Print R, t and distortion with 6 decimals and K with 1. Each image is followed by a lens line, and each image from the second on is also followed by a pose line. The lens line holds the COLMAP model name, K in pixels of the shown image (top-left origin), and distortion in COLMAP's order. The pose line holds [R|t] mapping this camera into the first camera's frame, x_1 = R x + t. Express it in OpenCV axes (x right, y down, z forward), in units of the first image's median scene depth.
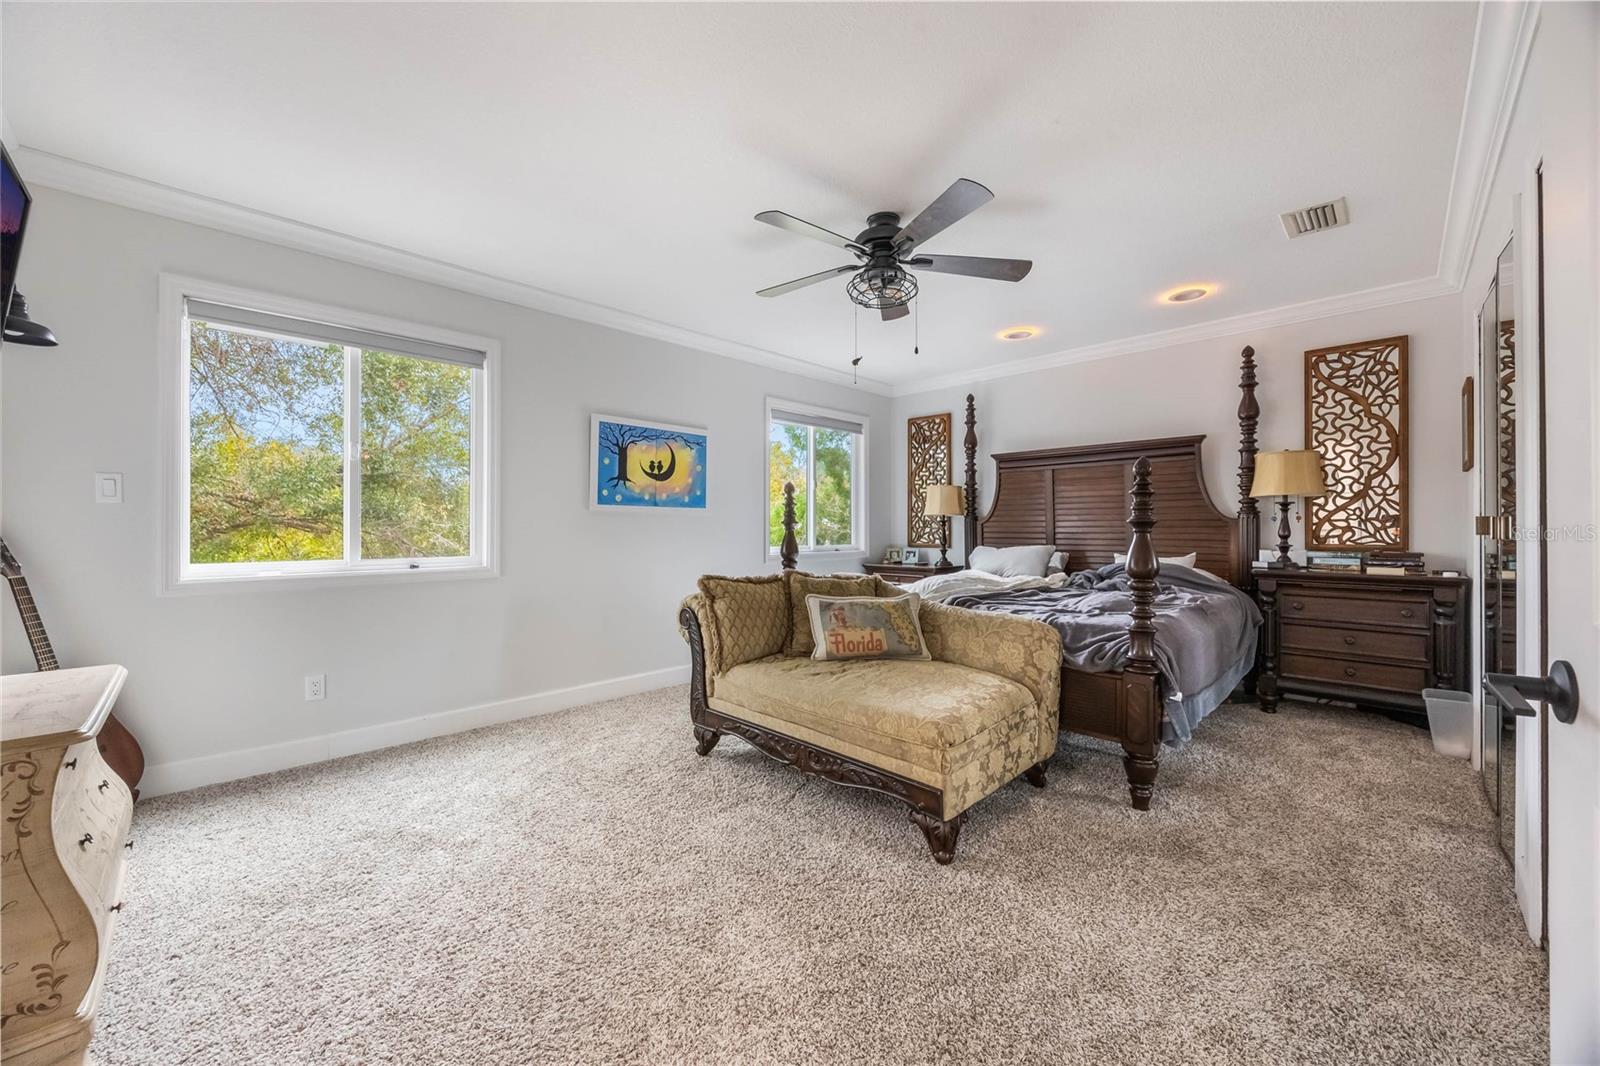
lens RADIAL K [[598.4, 0, 835.8], [0, 598.4, 530.0], [0, 0, 1]] dist [-0.000681, -0.000005]
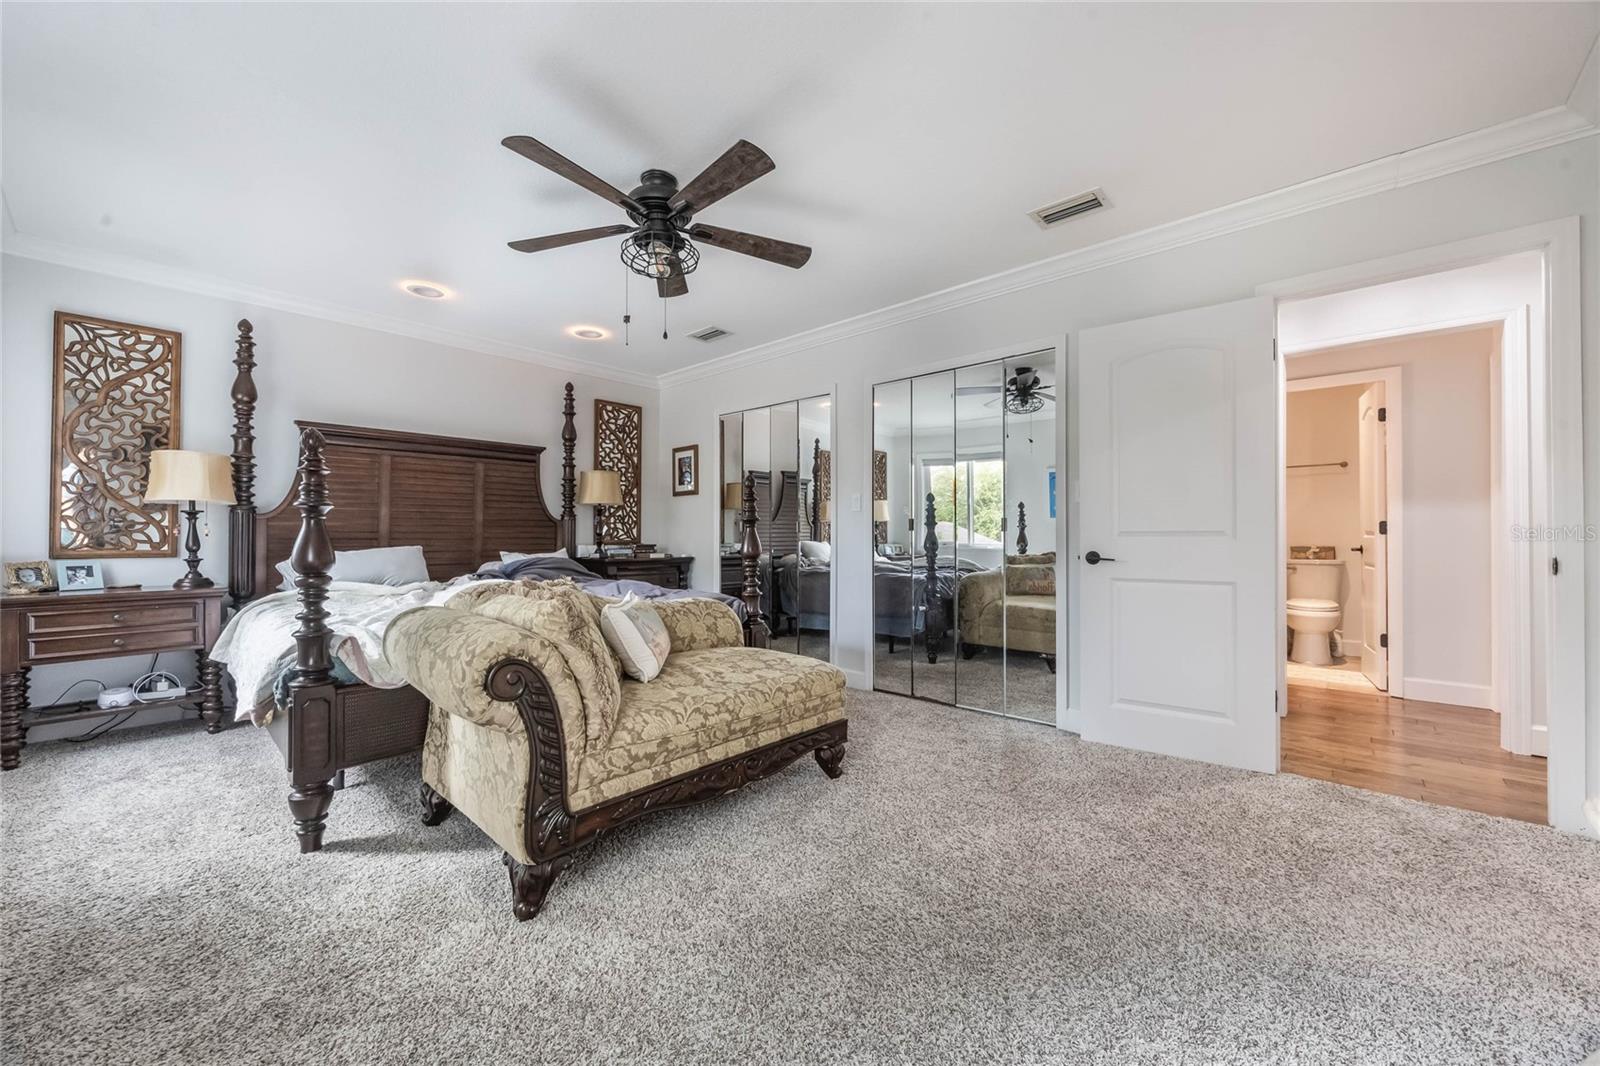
lens RADIAL K [[621.6, 0, 789.5], [0, 621.6, 532.2], [0, 0, 1]] dist [-0.002208, -0.000077]
pose [[-0.005778, 0.000160, 0.999983, -0.634727], [-0.004891, 0.999988, -0.000189, 0.003550], [-0.999971, -0.004892, -0.005778, 0.565572]]
